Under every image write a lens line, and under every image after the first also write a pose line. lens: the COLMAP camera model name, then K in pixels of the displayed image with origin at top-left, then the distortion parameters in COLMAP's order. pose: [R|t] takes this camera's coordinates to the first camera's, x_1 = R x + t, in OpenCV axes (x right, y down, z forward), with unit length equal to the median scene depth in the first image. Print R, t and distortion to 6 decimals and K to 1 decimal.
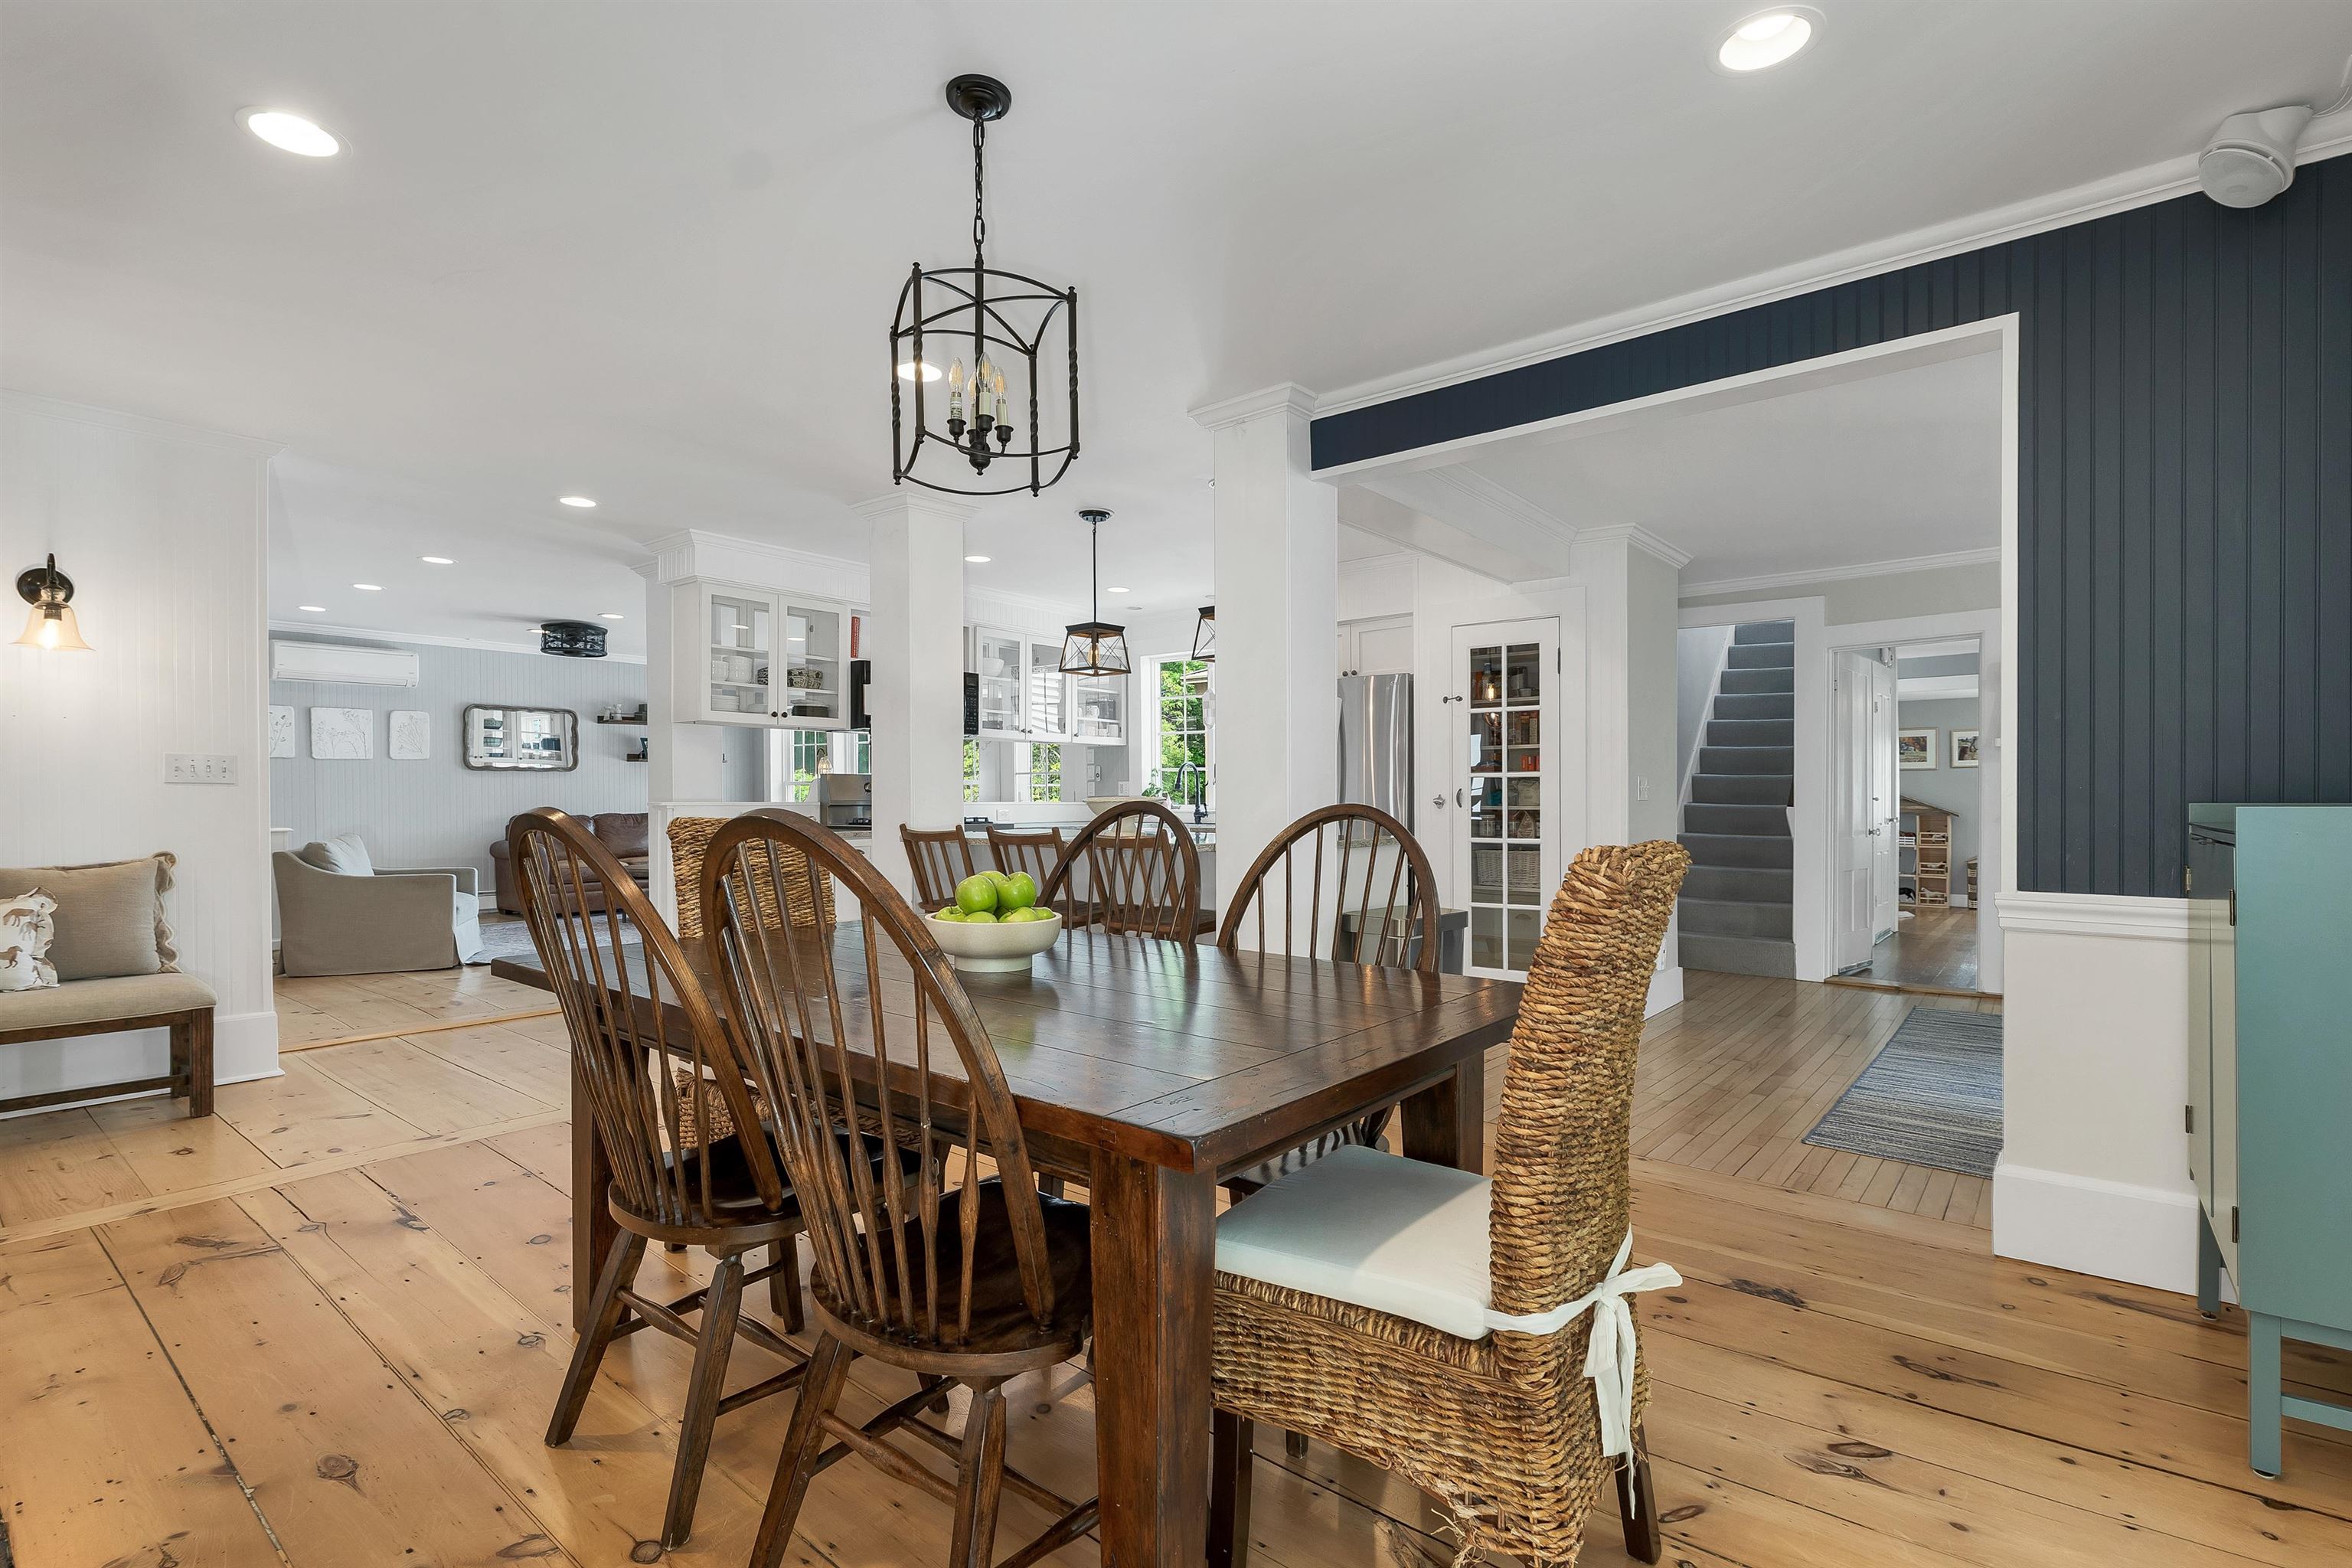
lens RADIAL K [[1085.9, 0, 1177.1], [0, 1085.9, 801.4], [0, 0, 1]] dist [-0.001118, -0.000706]
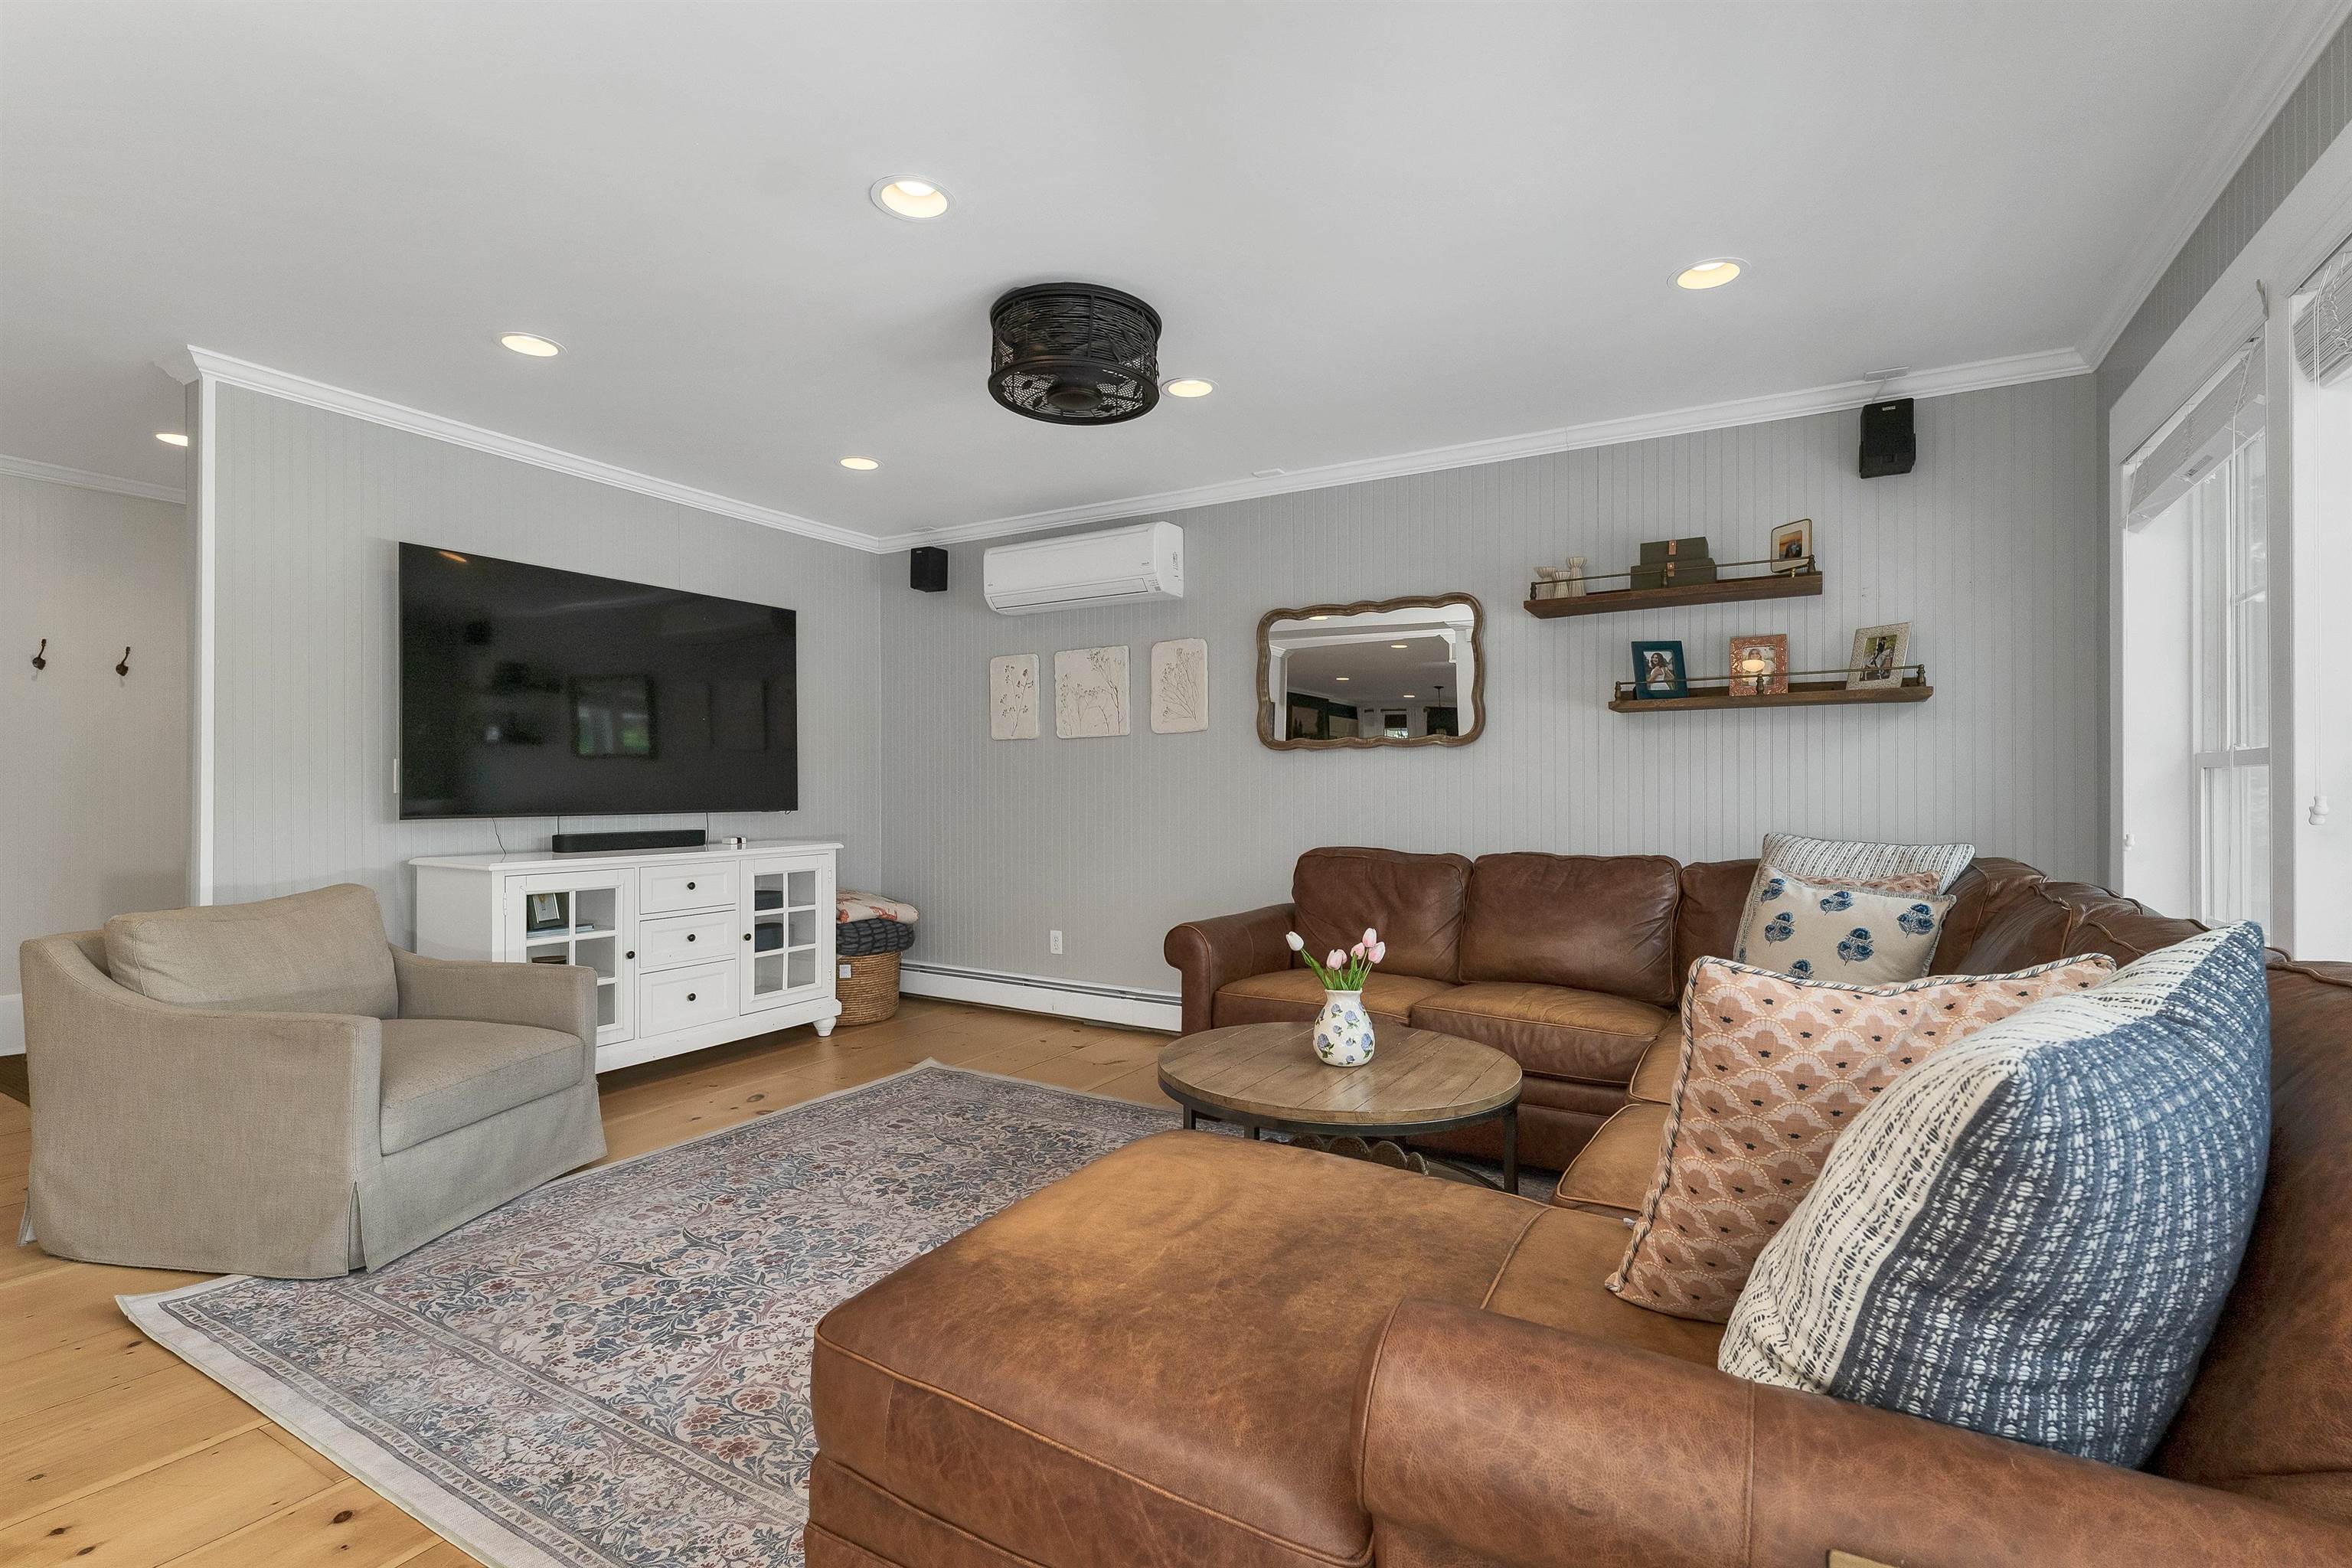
lens RADIAL K [[1085.9, 0, 1177.1], [0, 1085.9, 801.4], [0, 0, 1]] dist [-0.001118, -0.000706]
pose [[0.139799, 0.008392, -0.990144, -0.265823], [-0.008095, 0.999940, 0.007332, -0.013175], [0.990147, 0.006990, 0.139859, 1.284329]]
